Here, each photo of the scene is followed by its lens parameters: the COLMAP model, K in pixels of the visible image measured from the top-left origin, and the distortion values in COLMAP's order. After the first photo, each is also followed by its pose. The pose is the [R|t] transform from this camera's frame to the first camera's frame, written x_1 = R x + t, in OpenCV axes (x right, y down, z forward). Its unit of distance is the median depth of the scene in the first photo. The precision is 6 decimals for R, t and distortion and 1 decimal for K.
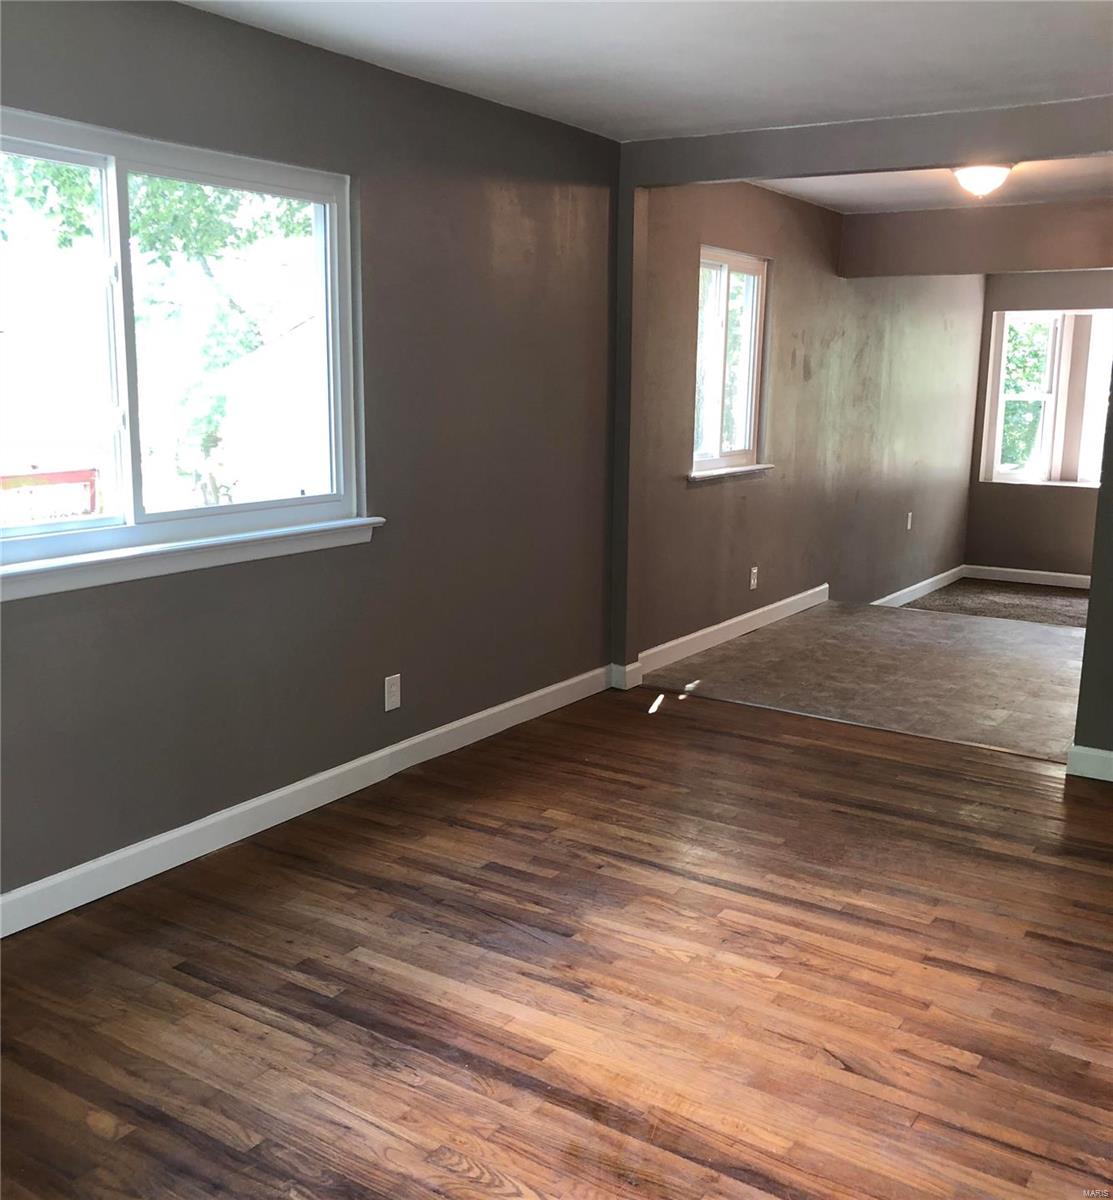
lens RADIAL K [[1206.9, 0, 564.6], [0, 1206.9, 612.2], [0, 0, 1]] dist [0.014084, 0.000000]
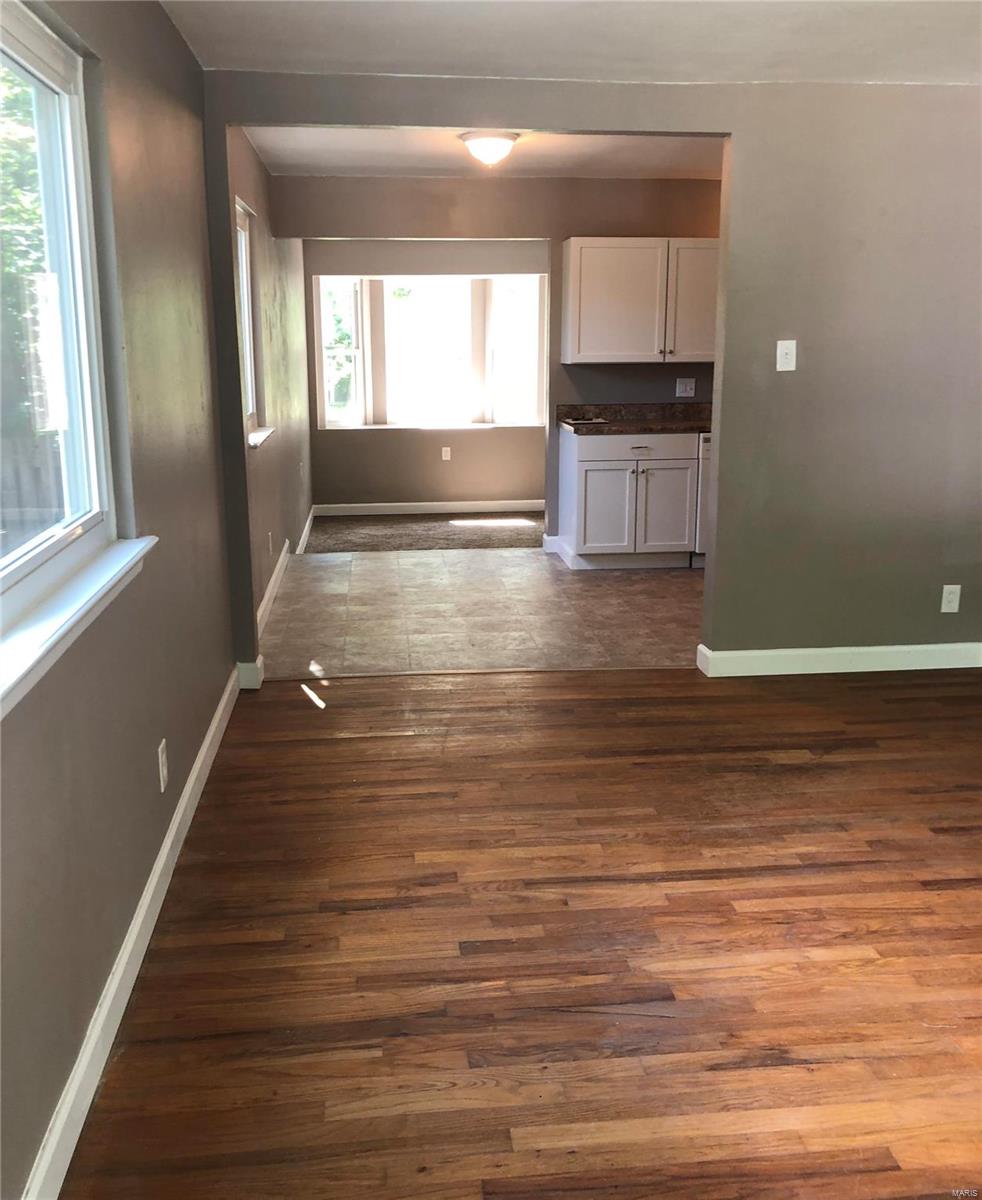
lens RADIAL K [[1060.8, 0, 463.2], [0, 1060.8, 565.7], [0, 0, 1]] dist [0.018814, 0.007394]
pose [[0.780542, -0.152577, 0.606197, -0.508018], [0.140520, 0.987762, 0.067681, -0.101398], [-0.609104, 0.032355, 0.792430, 0.476906]]
